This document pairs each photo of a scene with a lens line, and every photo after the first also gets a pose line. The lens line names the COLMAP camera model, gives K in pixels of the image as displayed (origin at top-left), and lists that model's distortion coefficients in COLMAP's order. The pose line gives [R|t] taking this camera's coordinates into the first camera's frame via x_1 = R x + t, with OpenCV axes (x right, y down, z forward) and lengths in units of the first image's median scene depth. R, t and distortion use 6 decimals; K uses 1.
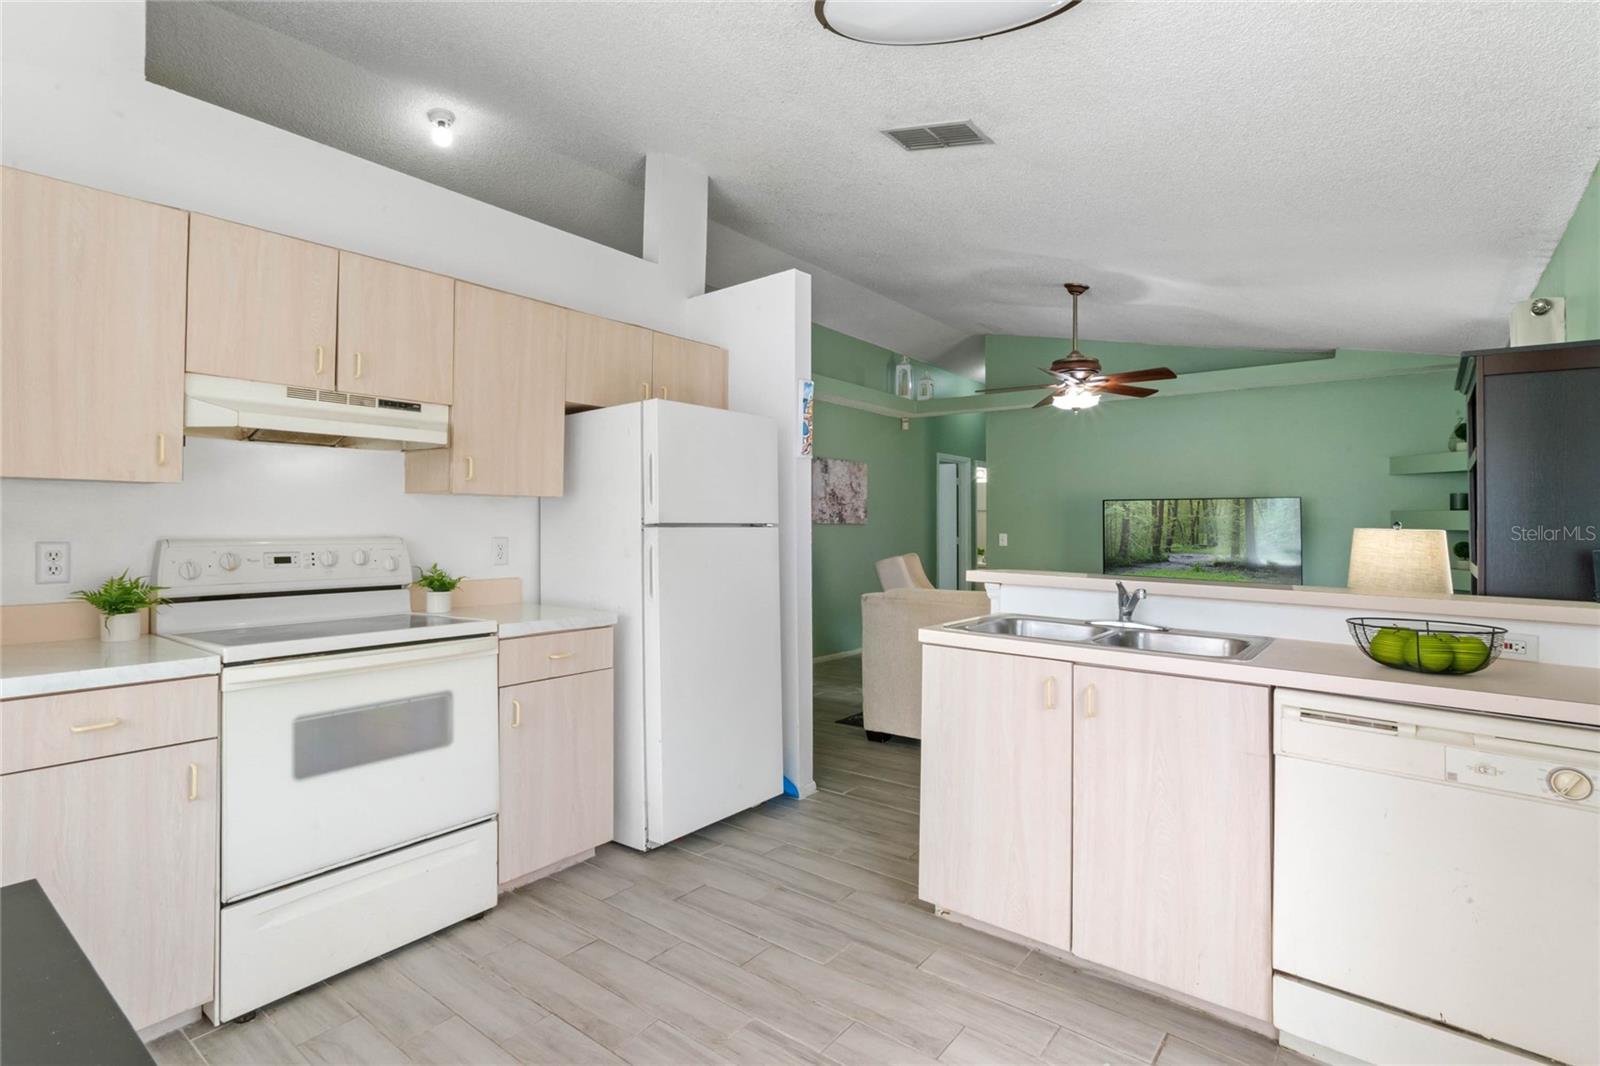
lens RADIAL K [[809.9, 0, 798.5], [0, 809.9, 506.5], [0, 0, 1]] dist [0.000437, 0.016819]
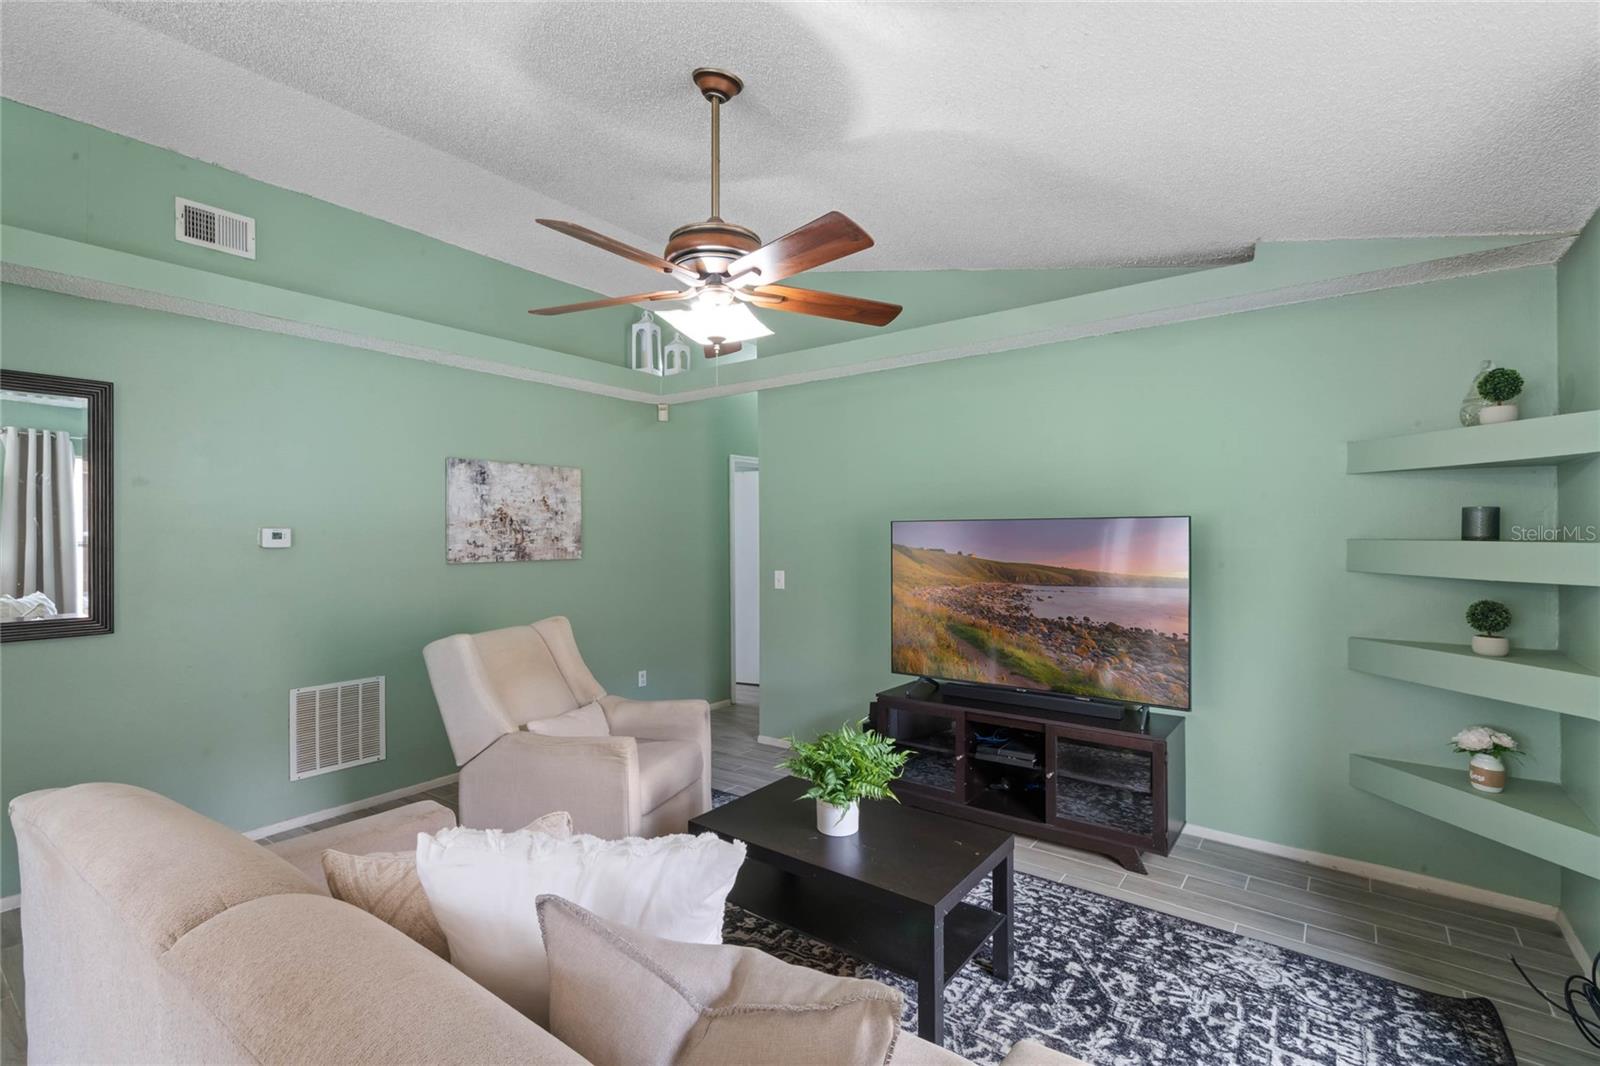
lens RADIAL K [[745.0, 0, 793.9], [0, 745.0, 530.1], [0, 0, 1]] dist [0.011138, 0.000377]
pose [[0.999901, -0.013793, 0.002685, 0.556075], [0.013745, 0.999756, 0.017301, -0.022766], [-0.002923, -0.017263, 0.999847, 0.805020]]
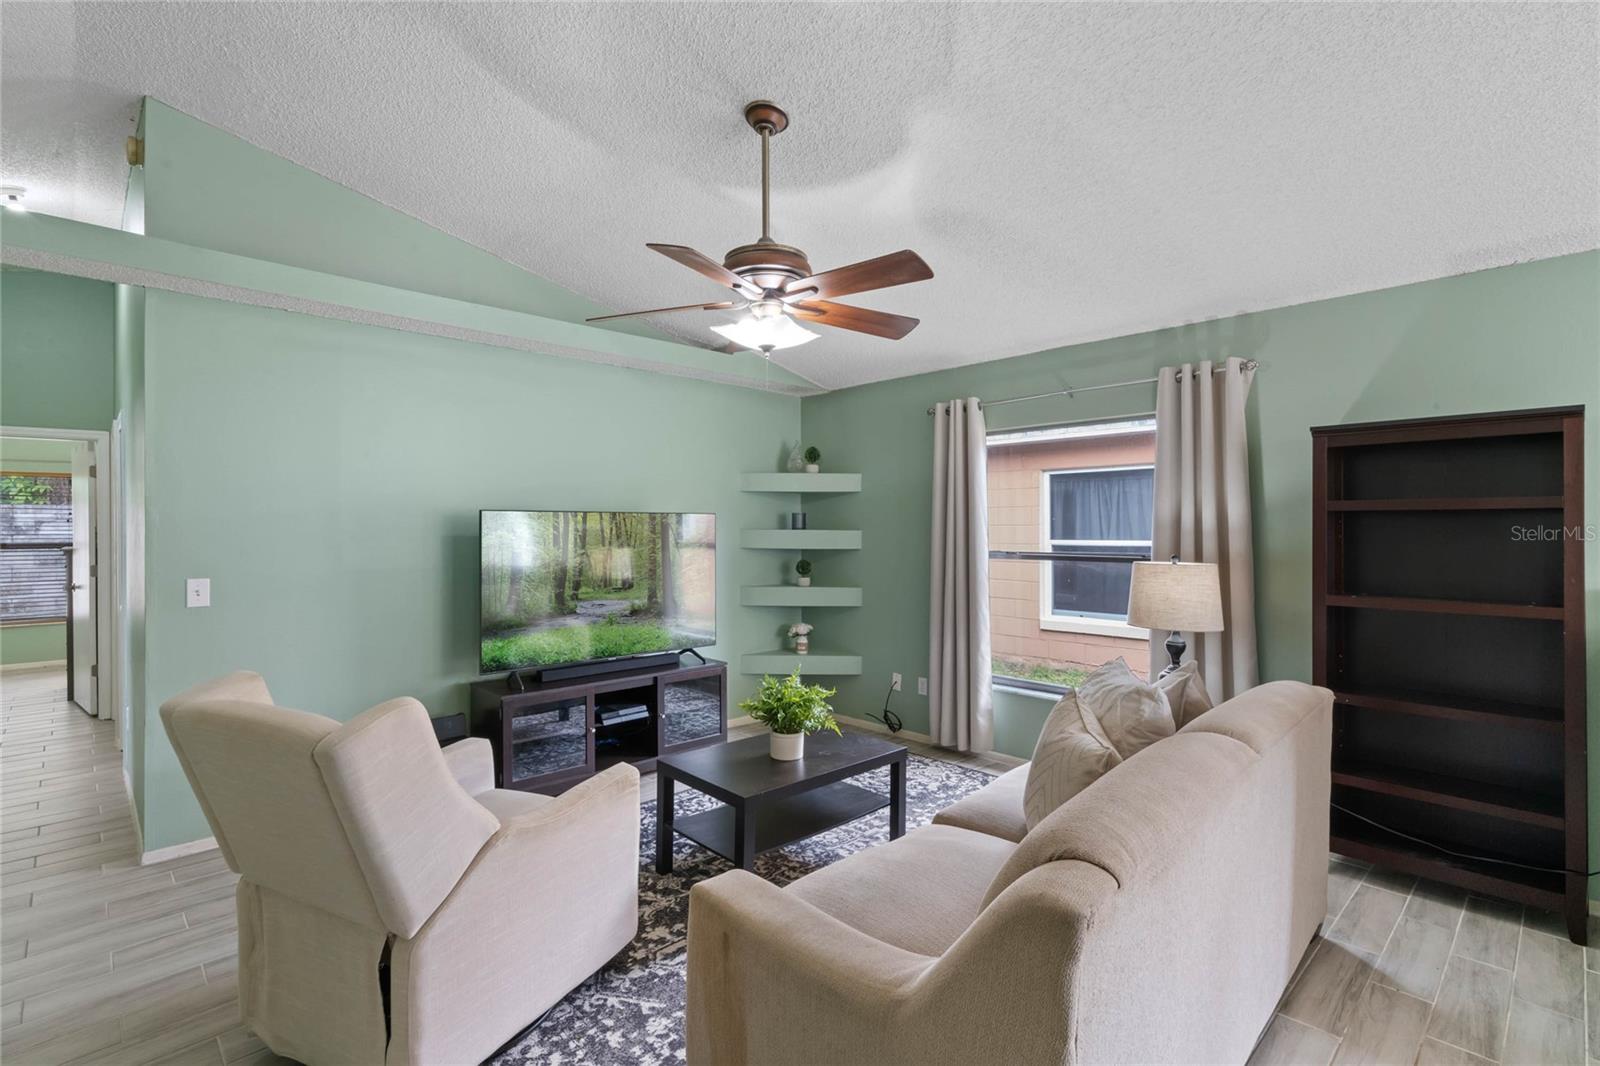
lens RADIAL K [[745.0, 0, 793.9], [0, 745.0, 530.1], [0, 0, 1]] dist [0.011138, 0.000377]
pose [[0.151182, -0.007536, 0.988477, -0.201598], [-0.018962, 0.999765, 0.010523, -0.005831], [-0.988324, -0.020334, 0.151003, 1.319844]]
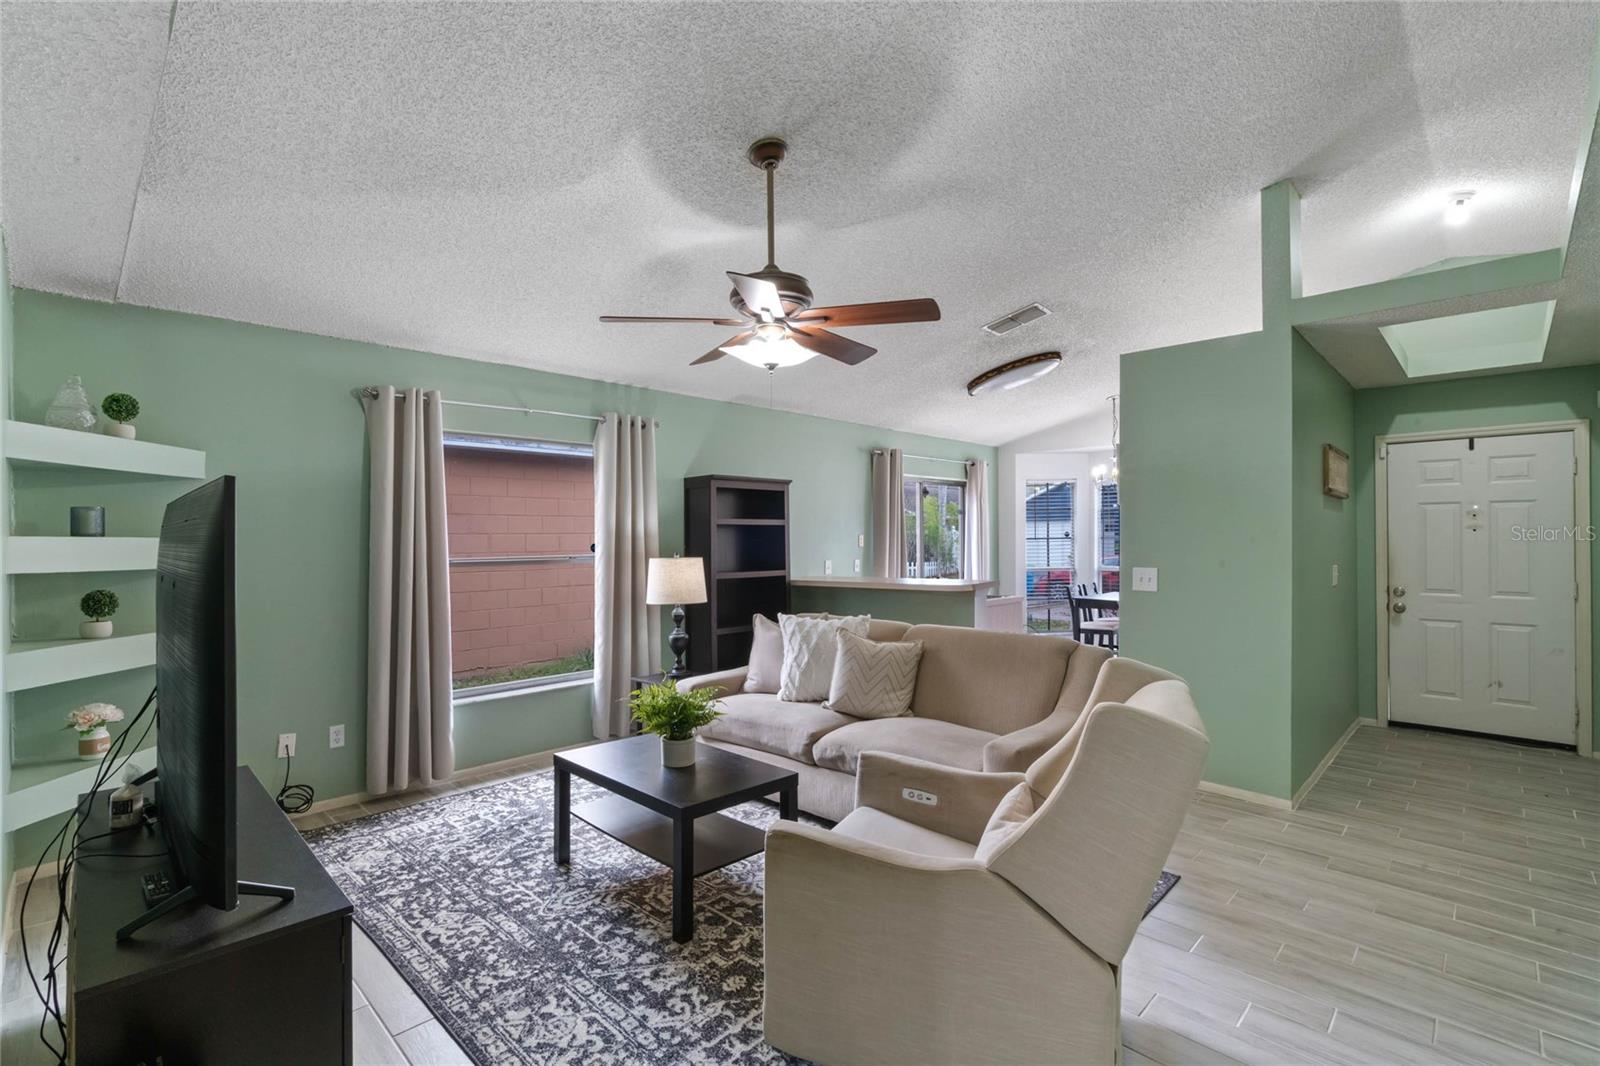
lens RADIAL K [[721.5, 0, 800.0], [0, 721.5, 533.0], [0, 0, 1]] dist [-0.001677, 0.000001]
pose [[-0.992108, -0.003024, 0.125347, 0.368416], [-0.005870, 0.999733, -0.022349, 0.017285], [-0.125246, -0.022908, -0.991861, 2.191441]]
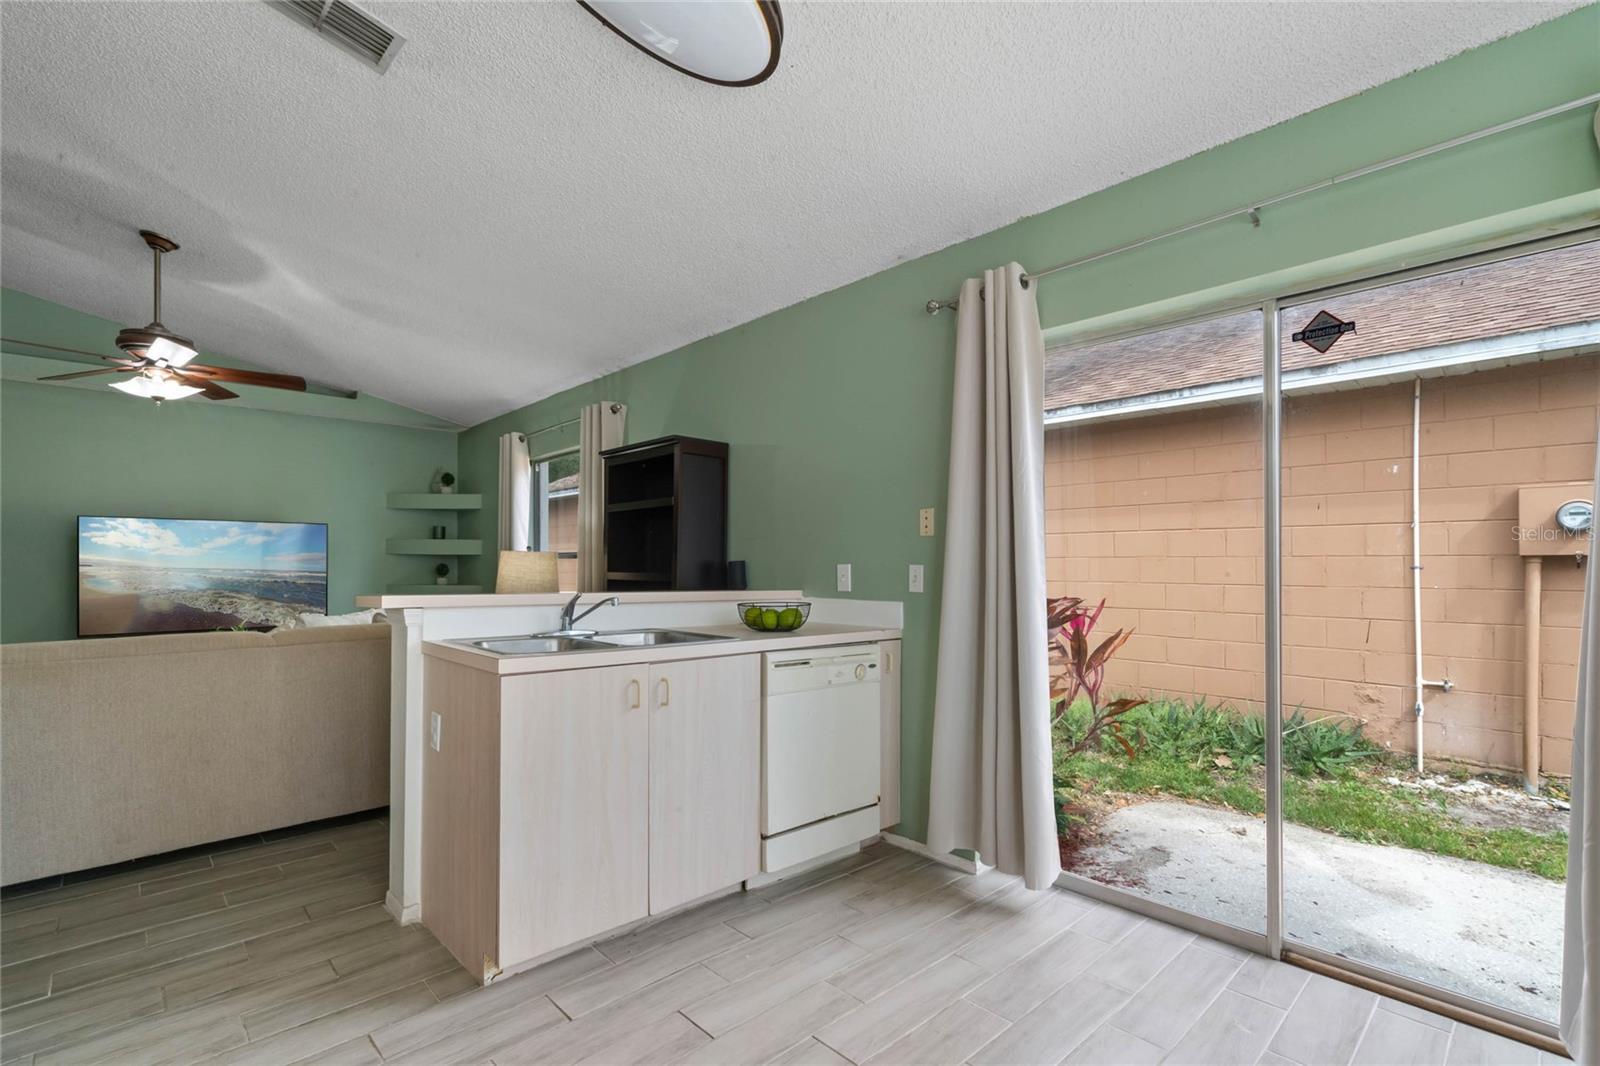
lens RADIAL K [[732.3, 0, 807.8], [0, 732.3, 574.8], [0, 0, 1]] dist [0.010448, -0.000003]
pose [[0.157934, -0.025338, 0.987125, -0.377920], [-0.022273, 0.999325, 0.029215, 0.021743], [-0.987198, -0.026601, 0.157263, 0.376992]]
